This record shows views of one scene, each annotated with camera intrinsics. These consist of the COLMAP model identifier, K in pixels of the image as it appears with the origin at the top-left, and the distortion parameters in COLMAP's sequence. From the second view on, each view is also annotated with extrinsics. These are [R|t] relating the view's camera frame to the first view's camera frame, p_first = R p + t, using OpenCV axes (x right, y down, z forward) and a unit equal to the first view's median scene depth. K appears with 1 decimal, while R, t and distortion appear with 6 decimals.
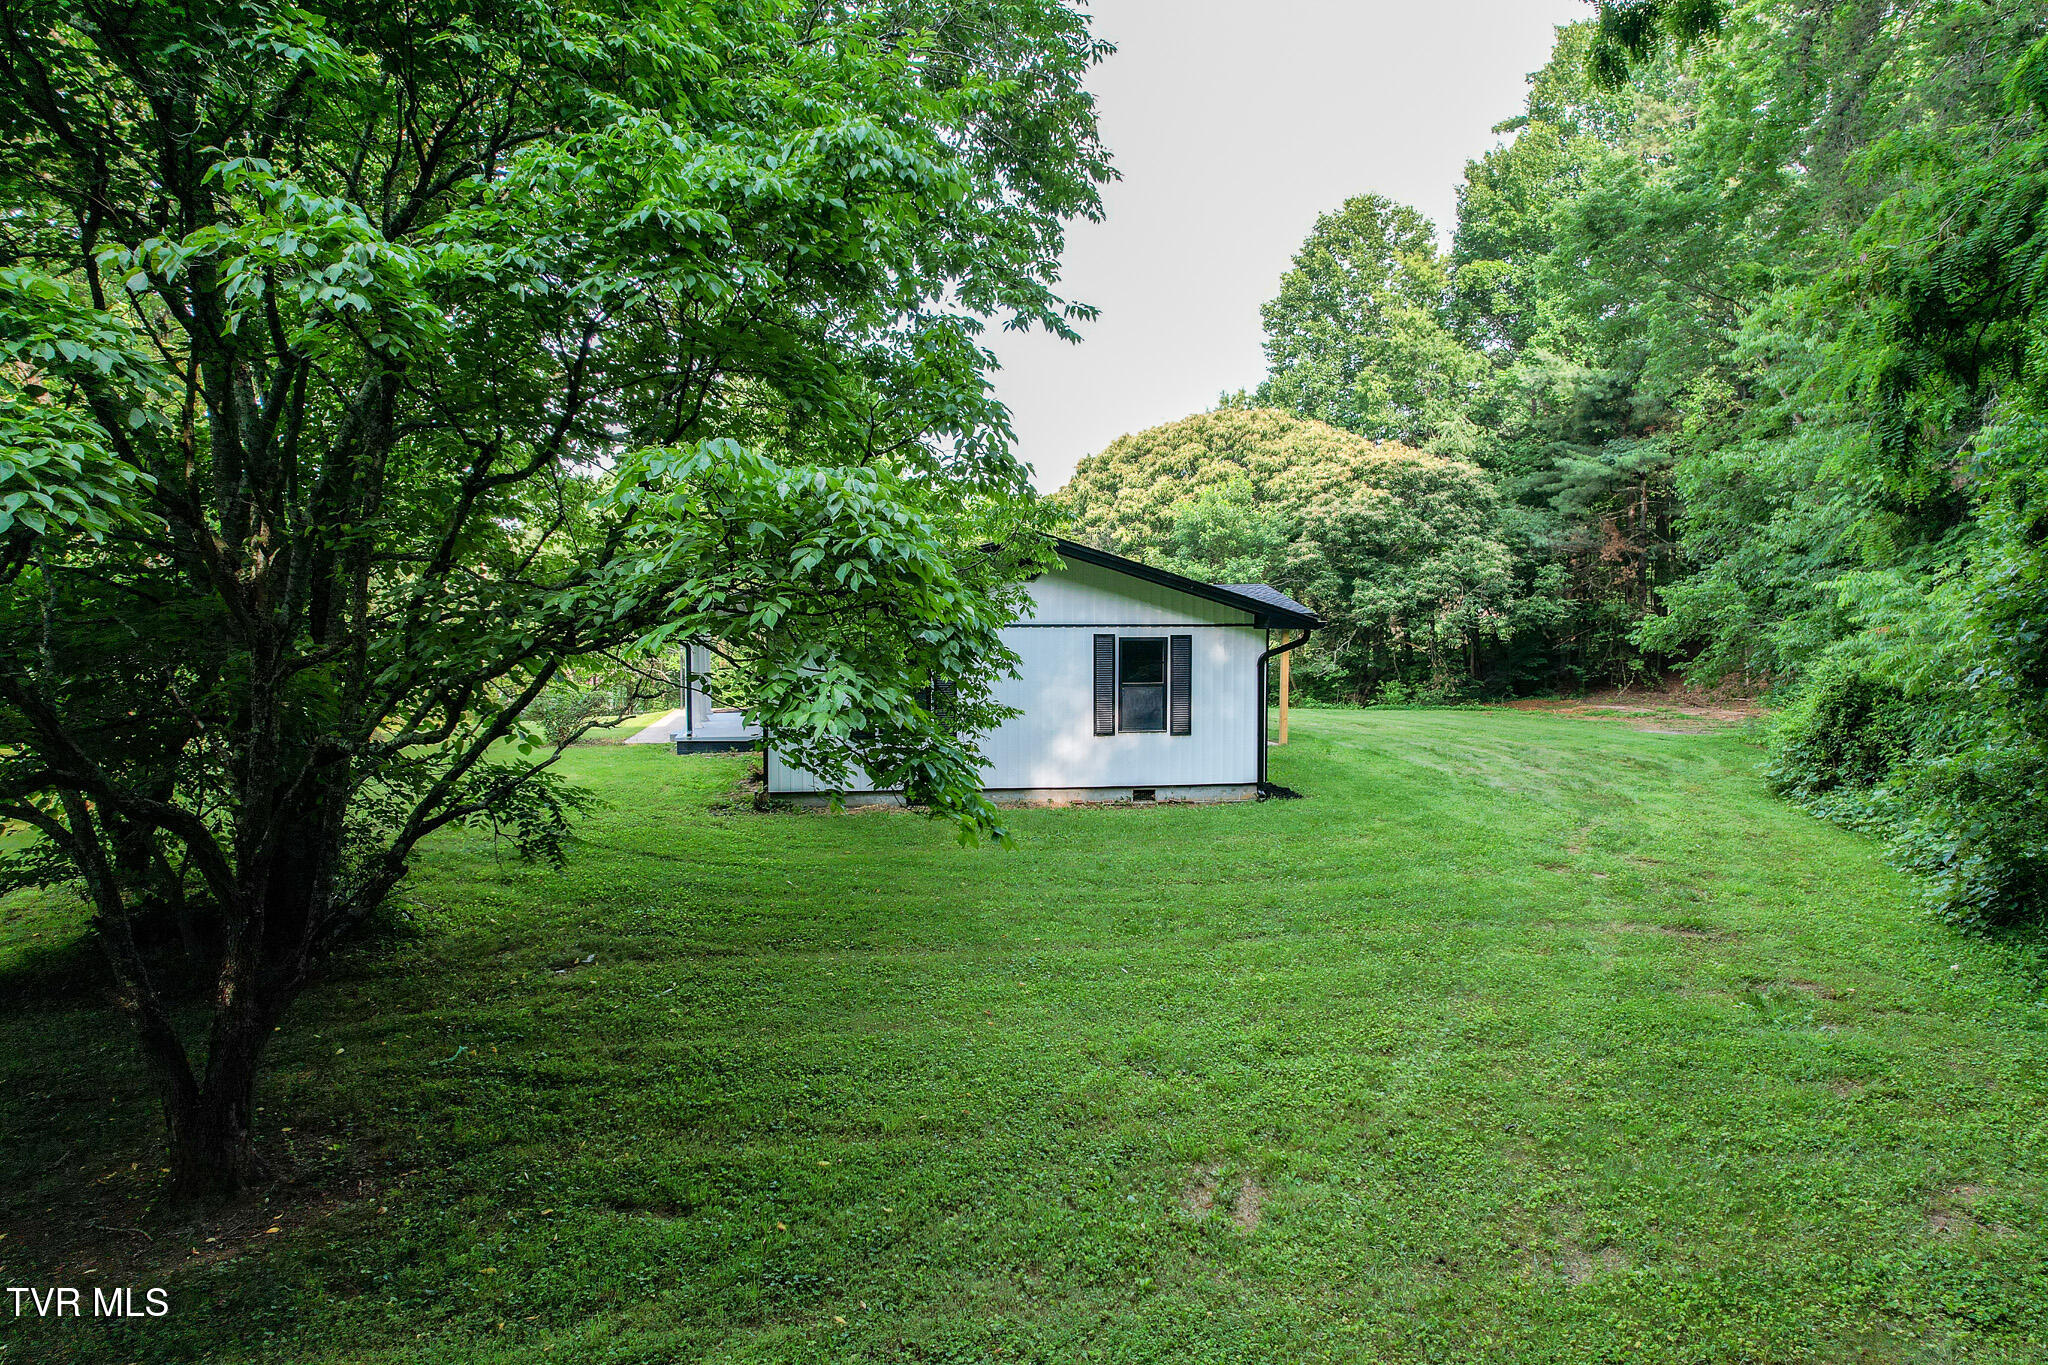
lens RADIAL K [[1331.7, 0, 1024.0], [0, 1331.7, 682.5], [0, 0, 1]] dist [-0.036194, 0.003047]
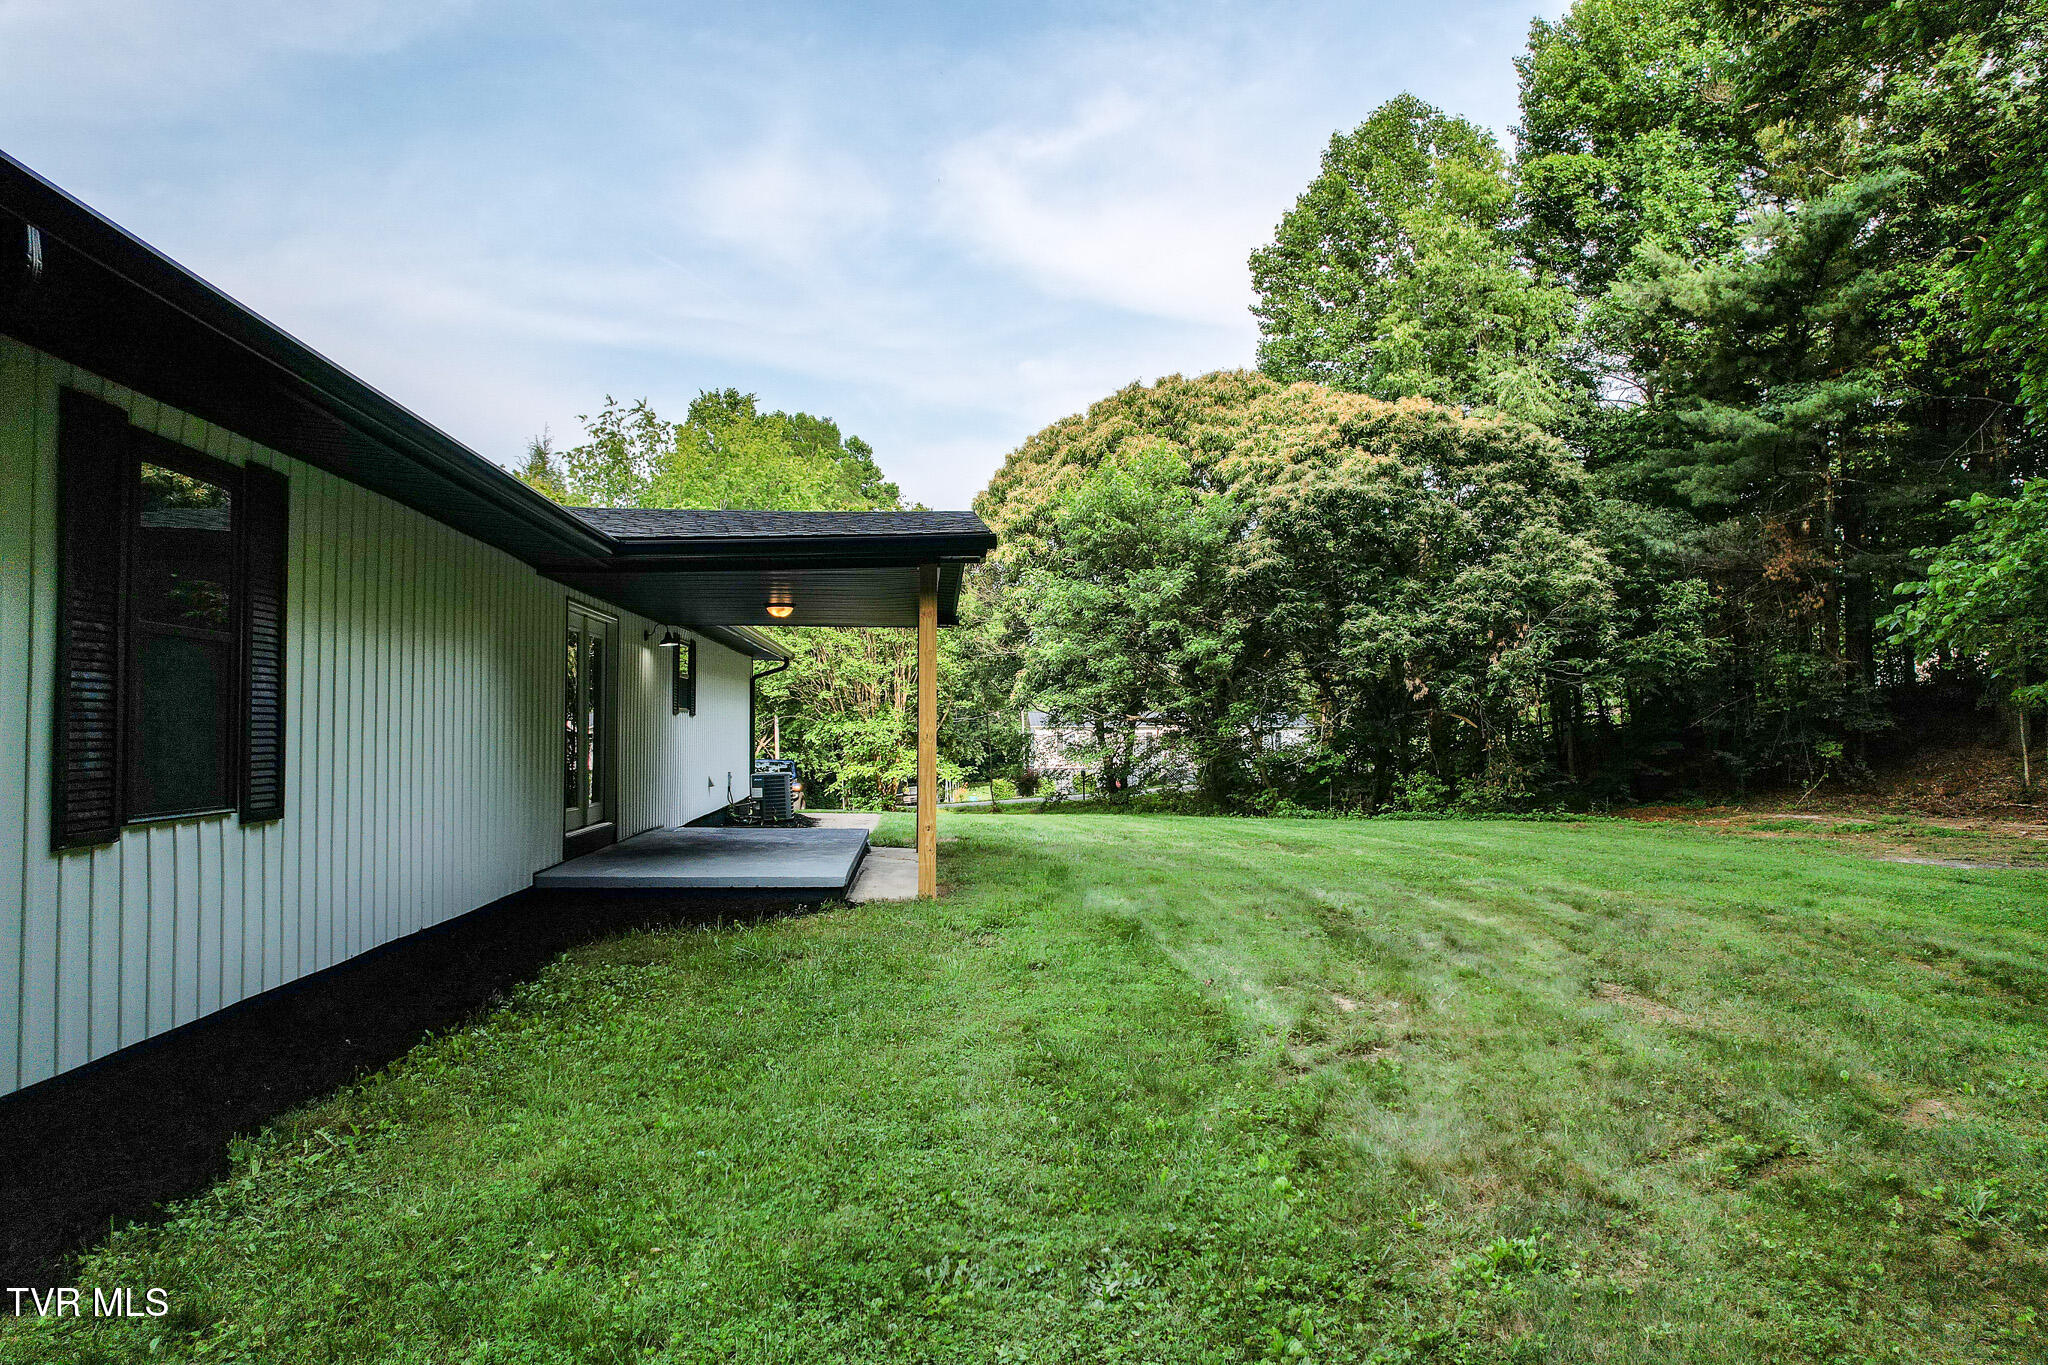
lens RADIAL K [[1331.7, 0, 1024.0], [0, 1331.7, 682.5], [0, 0, 1]] dist [-0.036194, 0.003047]
pose [[0.996045, -0.004479, -0.088734, 0.151408], [-0.003479, 0.995996, -0.089327, 0.012450], [0.088779, 0.089282, 0.992042, 0.377541]]
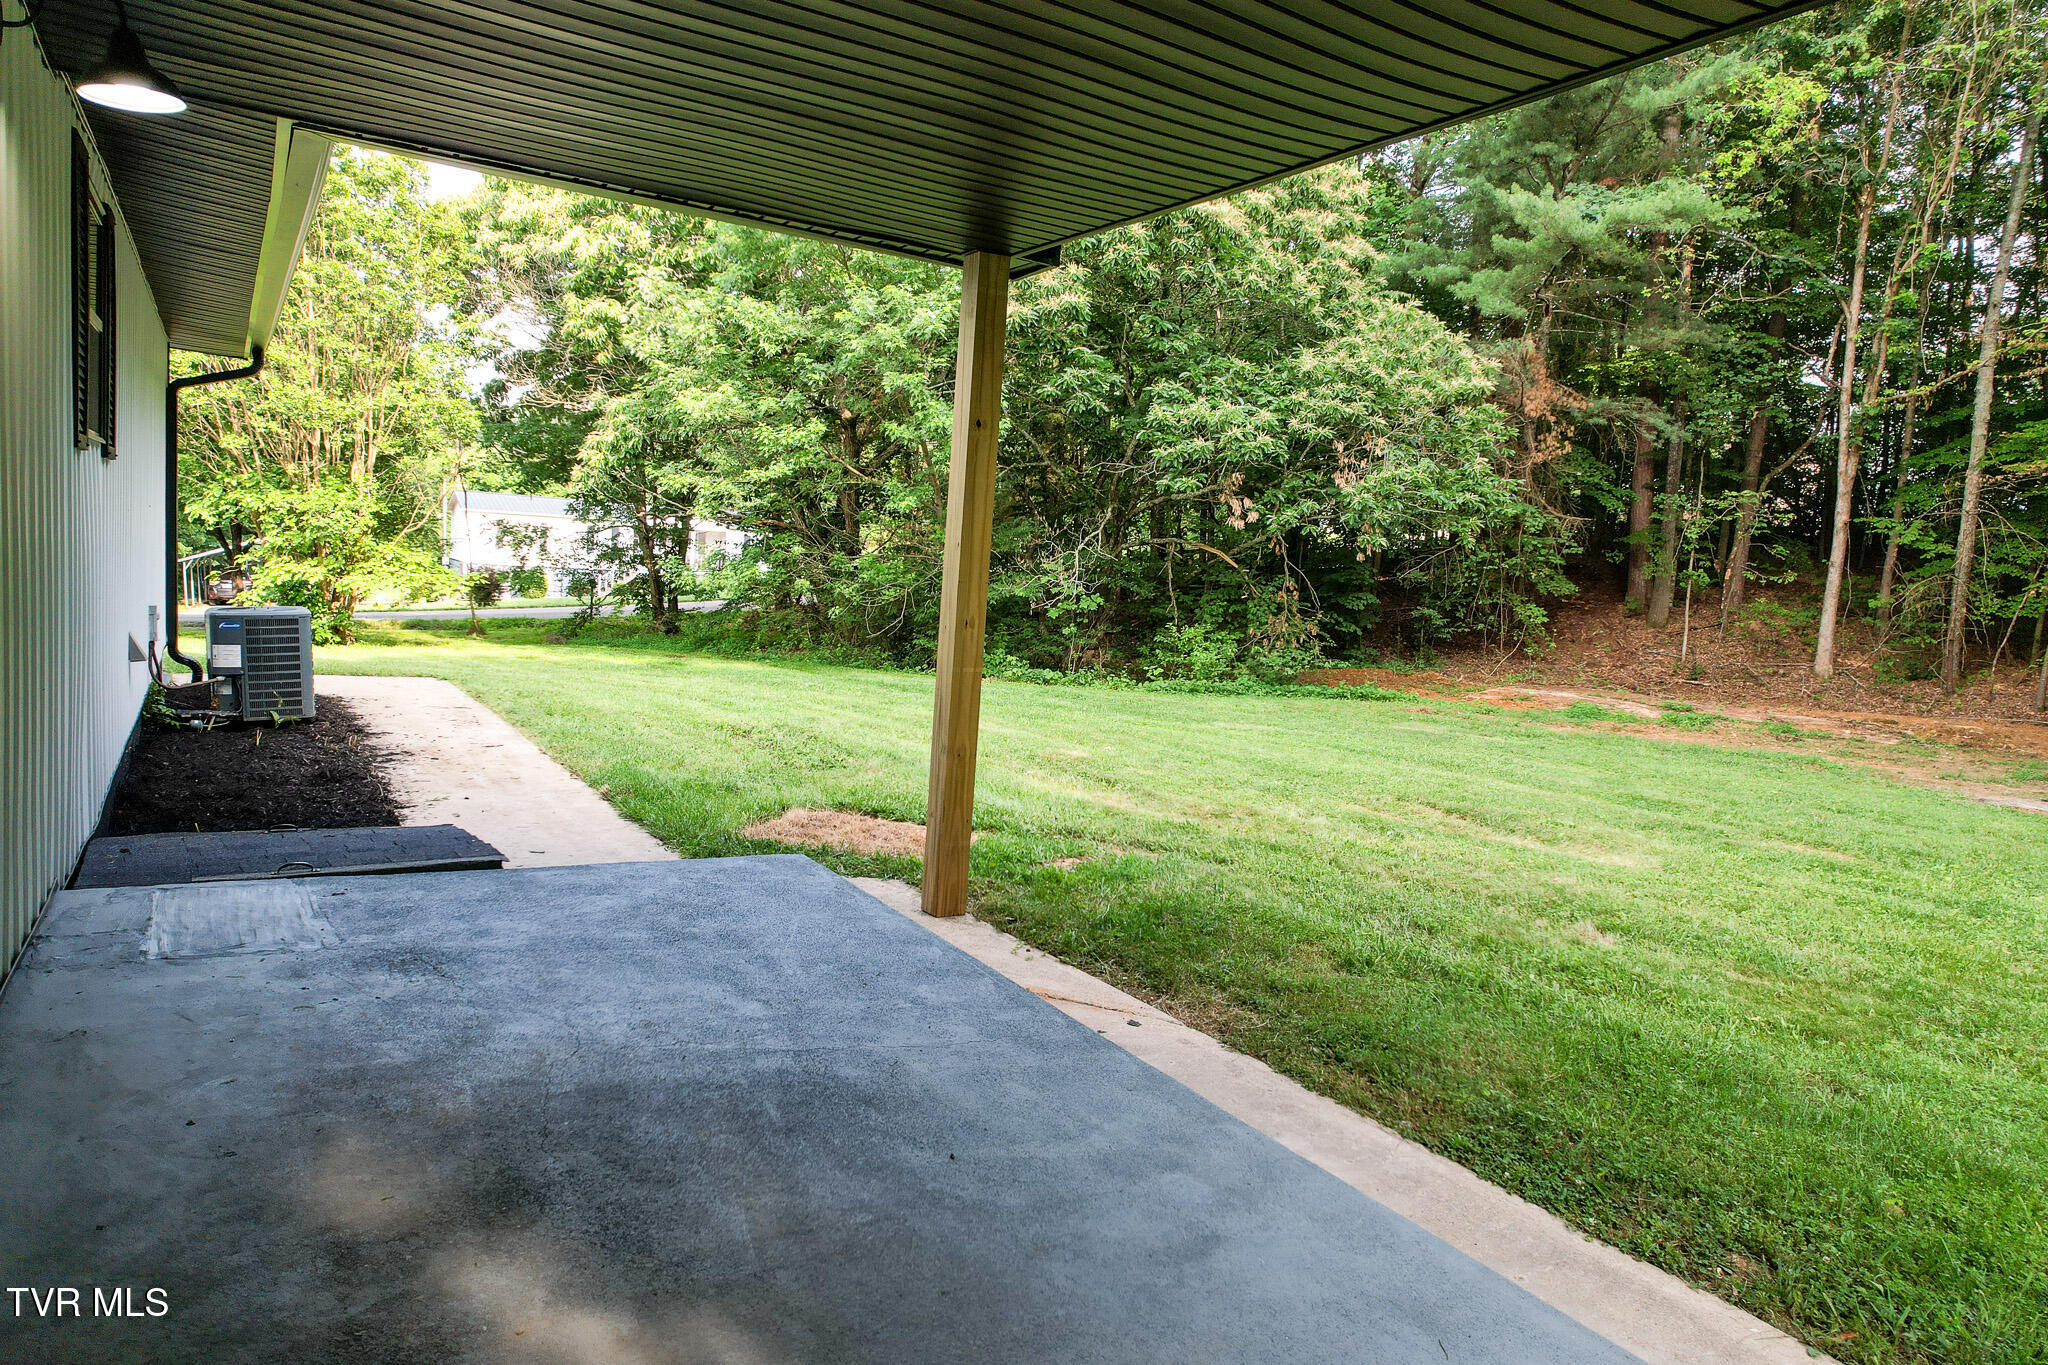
lens RADIAL K [[1331.7, 0, 1024.0], [0, 1331.7, 682.5], [0, 0, 1]] dist [-0.036194, 0.003047]
pose [[0.929556, 0.028527, 0.367575, 0.060274], [-0.049536, 0.997626, 0.047845, -0.000776], [-0.365338, -0.062683, 0.928762, 0.599007]]
